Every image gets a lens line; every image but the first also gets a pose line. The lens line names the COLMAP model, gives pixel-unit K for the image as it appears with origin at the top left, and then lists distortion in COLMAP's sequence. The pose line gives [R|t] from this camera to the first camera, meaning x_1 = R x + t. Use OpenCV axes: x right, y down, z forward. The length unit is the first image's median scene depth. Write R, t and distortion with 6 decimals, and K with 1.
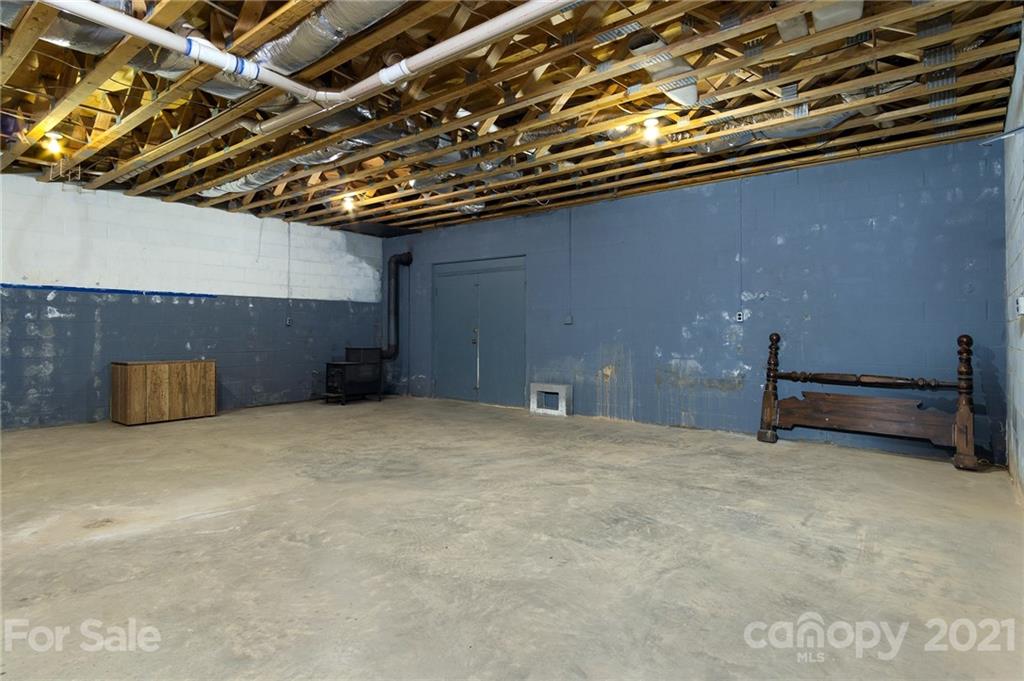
lens RADIAL K [[545.8, 0, 511.2], [0, 545.8, 333.9], [0, 0, 1]] dist [0.011101, -0.001183]
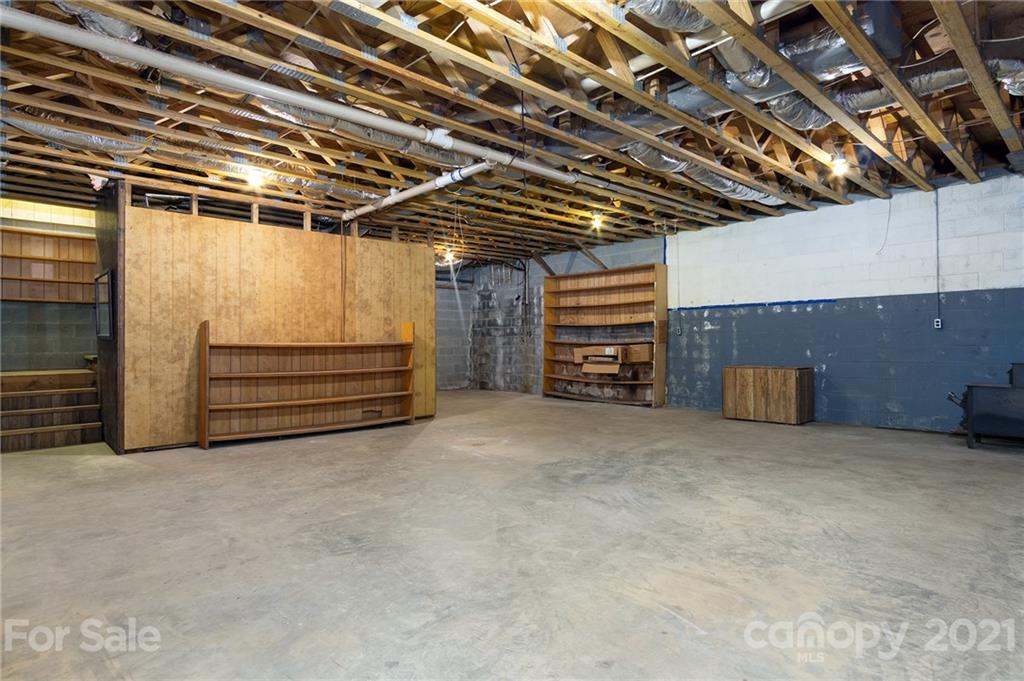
lens RADIAL K [[545.8, 0, 509.5], [0, 545.8, 341.5], [0, 0, 1]] dist [0.011101, -0.001183]
pose [[-0.138859, -0.002025, -0.990310, 0.857655], [0.004437, 0.999987, -0.002666, 0.001908], [0.990302, -0.004764, -0.138849, 1.094922]]
